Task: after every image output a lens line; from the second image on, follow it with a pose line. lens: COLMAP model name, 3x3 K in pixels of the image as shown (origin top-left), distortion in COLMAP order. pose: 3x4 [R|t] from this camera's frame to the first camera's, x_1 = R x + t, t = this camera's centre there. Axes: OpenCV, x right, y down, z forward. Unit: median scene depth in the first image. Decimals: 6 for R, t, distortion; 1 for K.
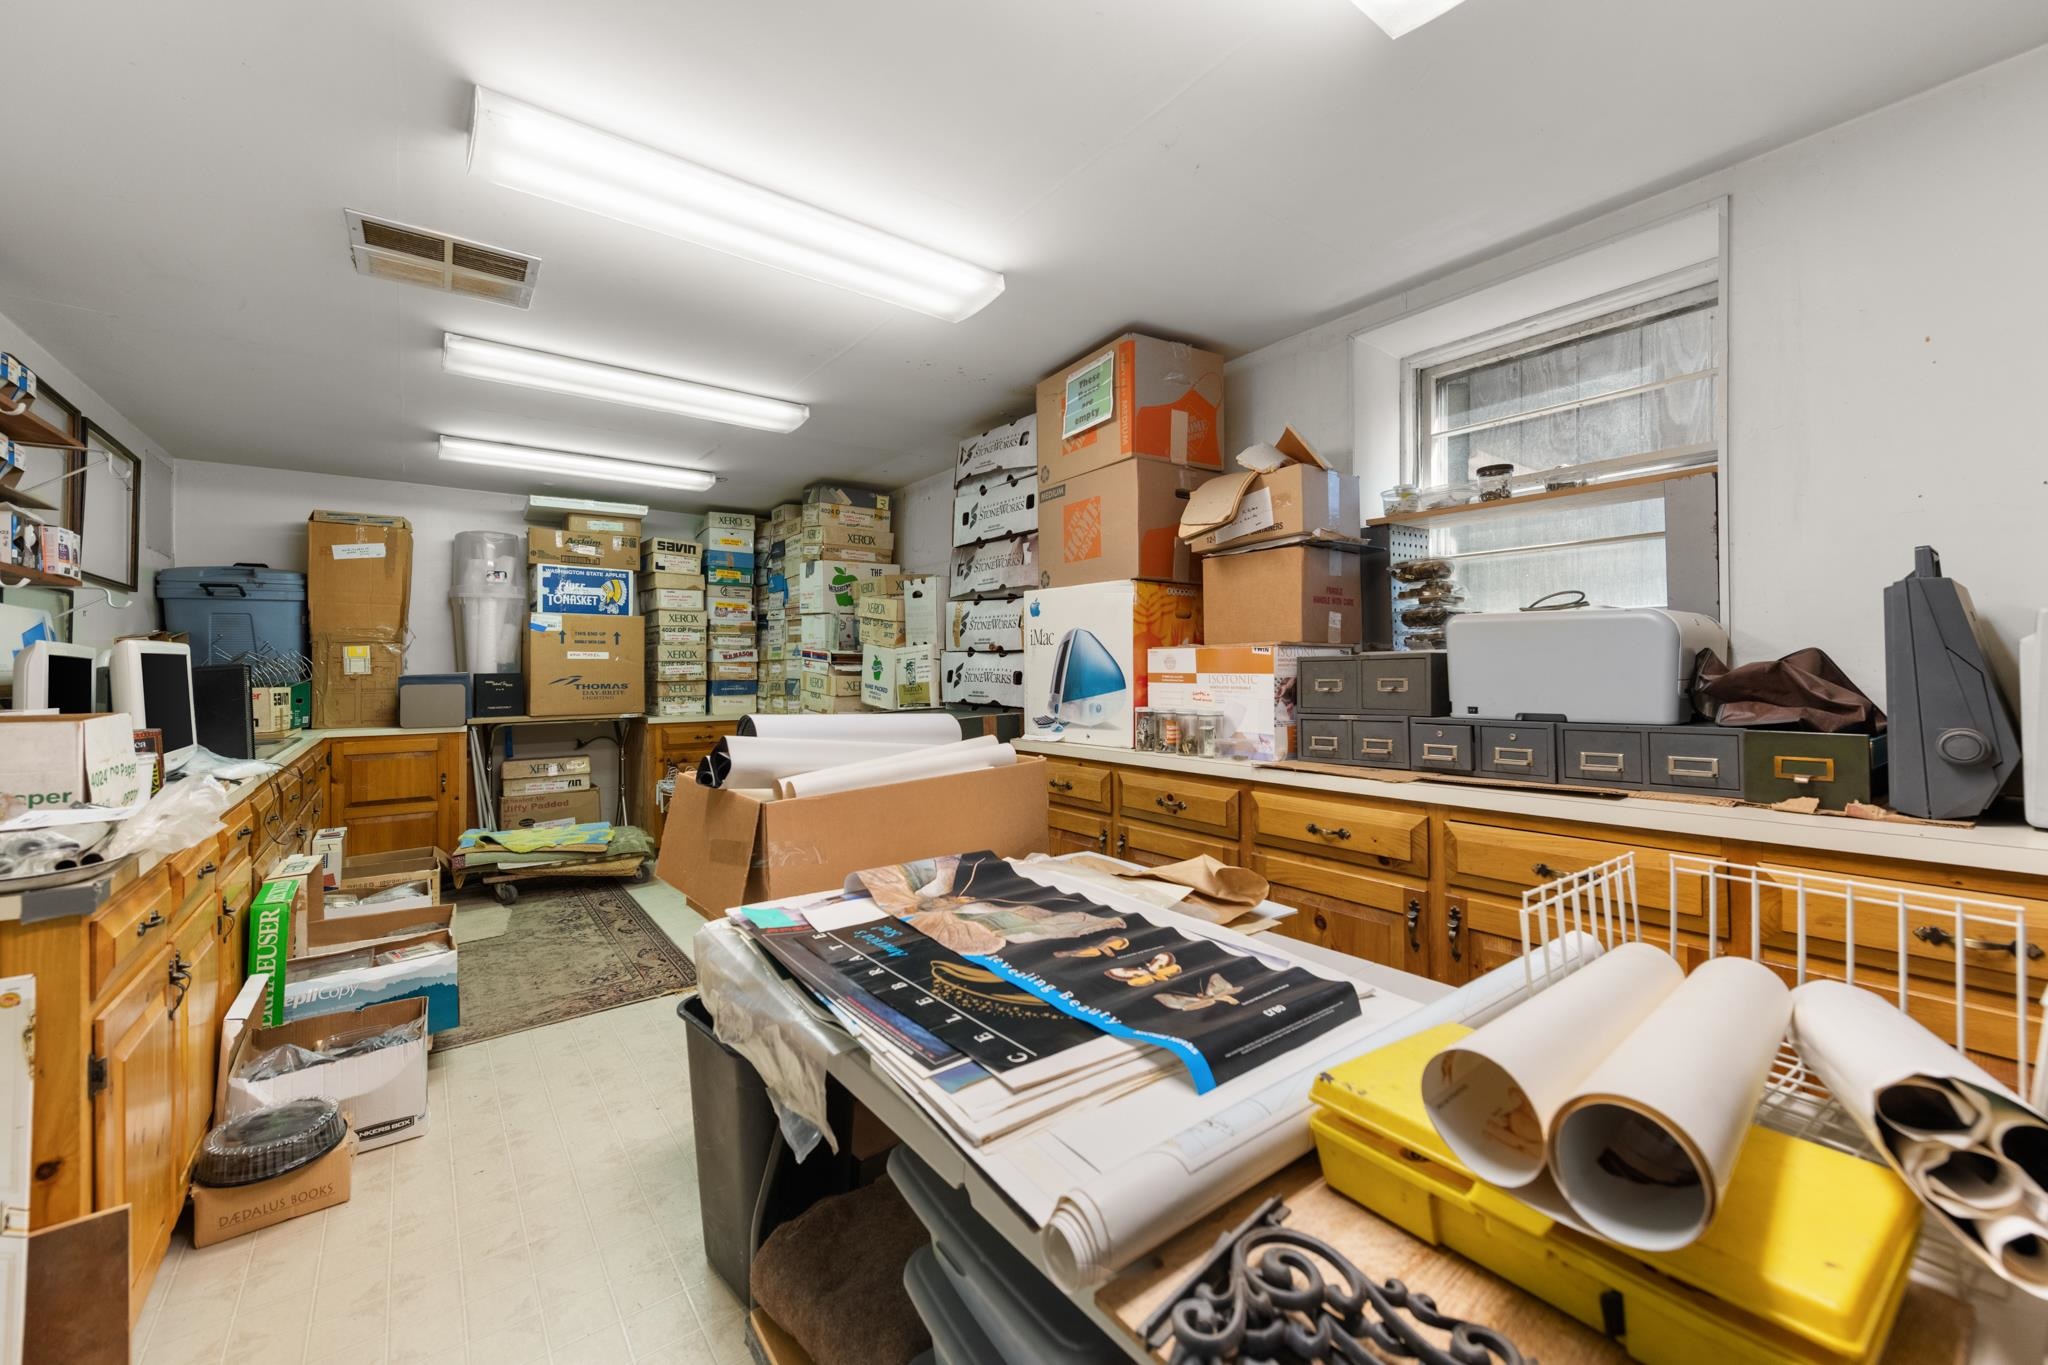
lens RADIAL K [[798.3, 0, 1025.1], [0, 798.3, 671.3], [0, 0, 1]] dist [0.003506, -0.001811]
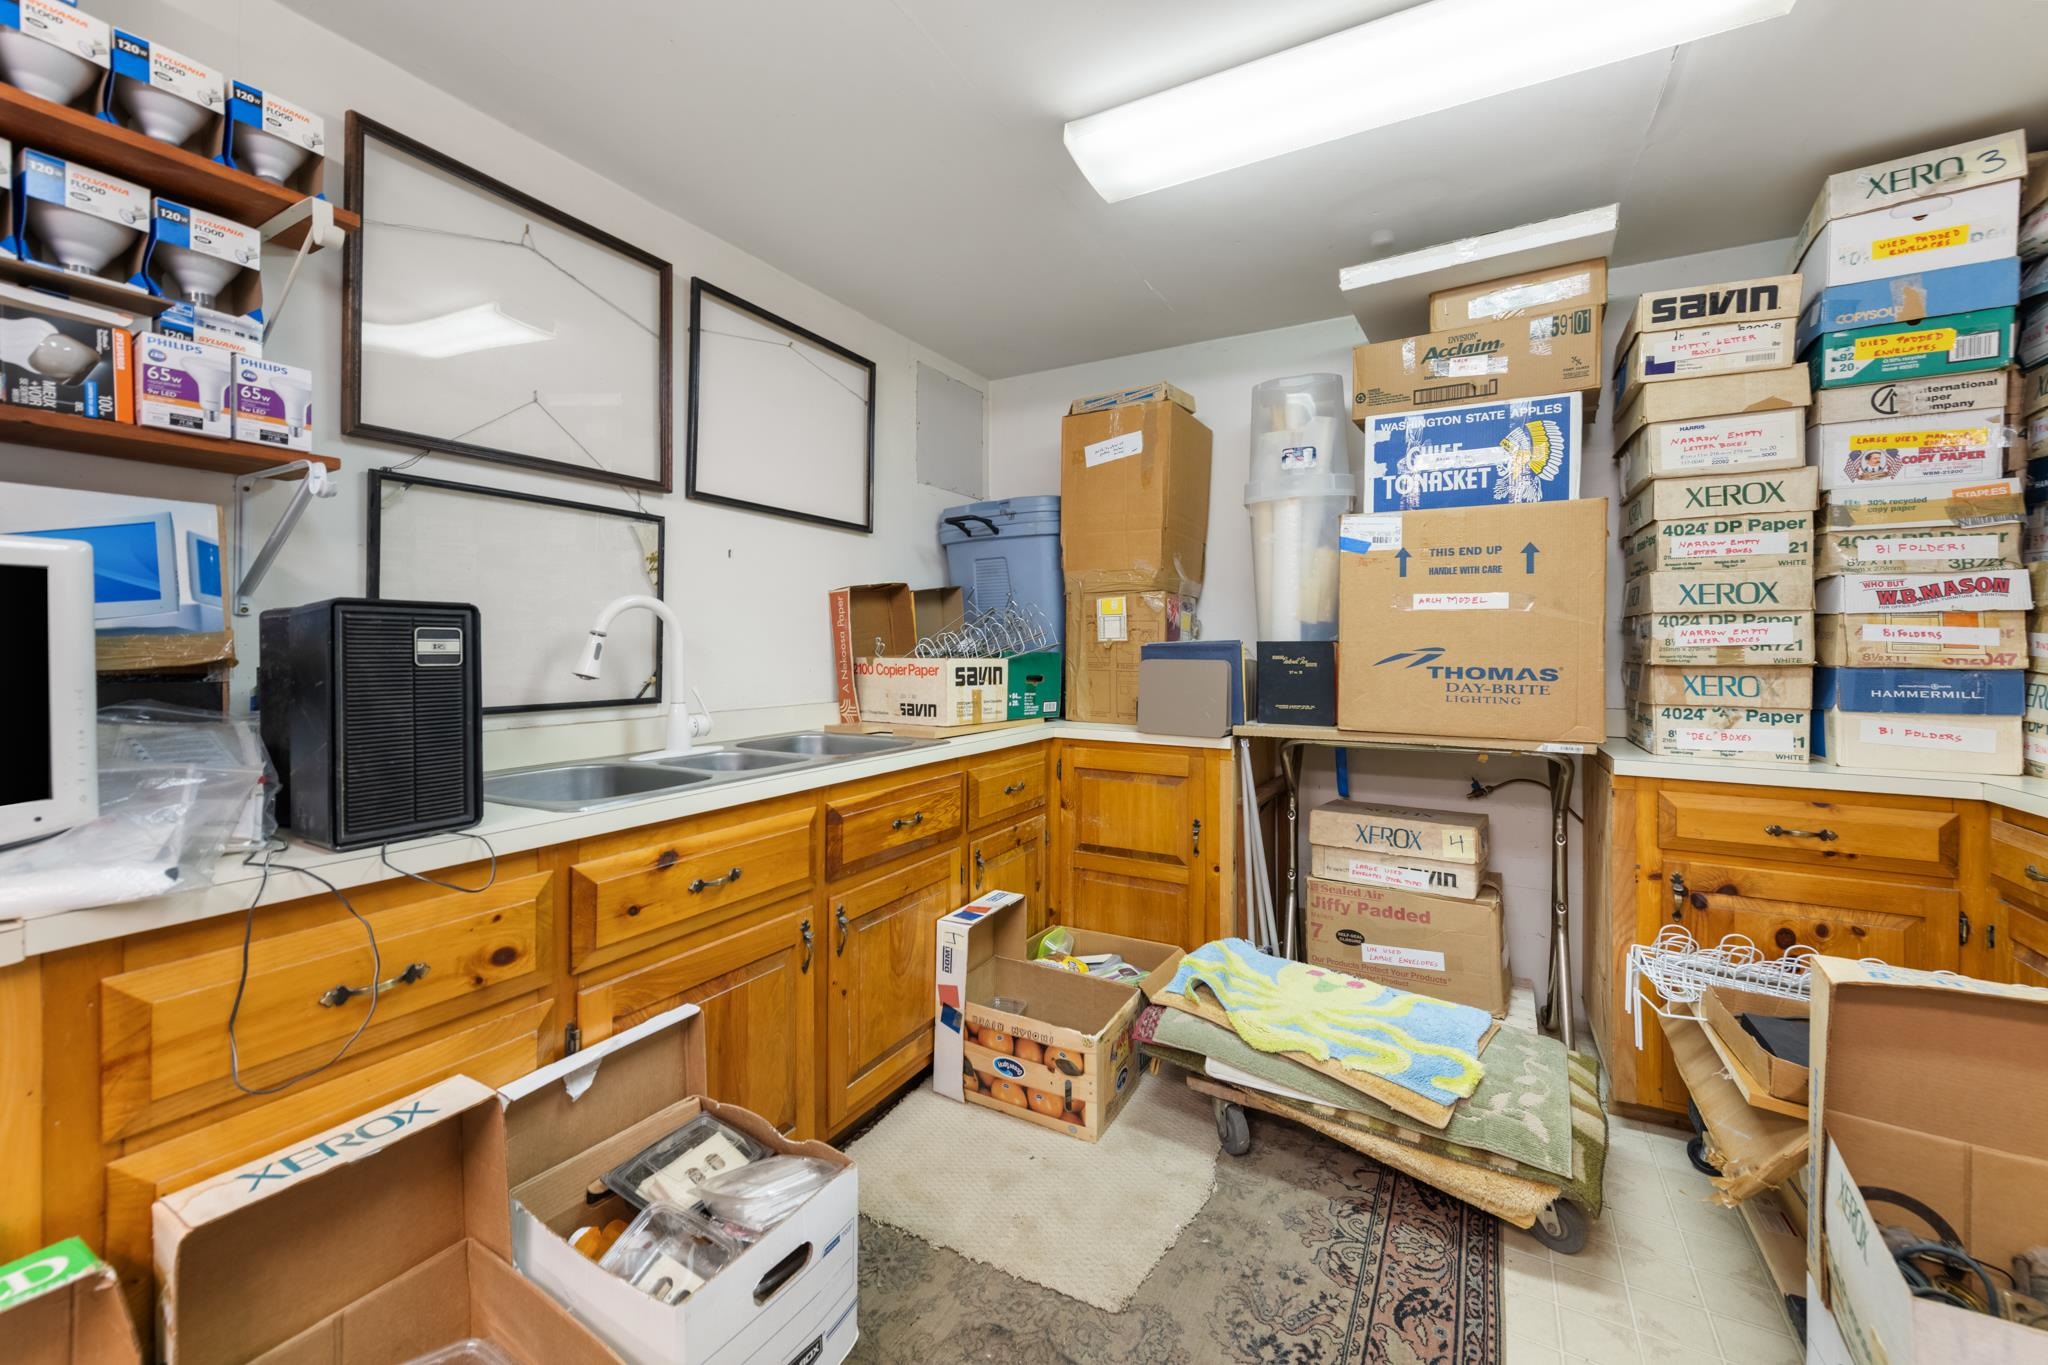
lens RADIAL K [[817.0, 0, 1028.6], [0, 817.0, 640.5], [0, 0, 1]] dist [0.007205, -0.000407]
pose [[0.403722, 0.003178, -0.914876, -0.227622], [-0.009071, 0.999959, -0.000529, 0.003785], [0.914837, 0.008512, 0.403734, 0.590144]]
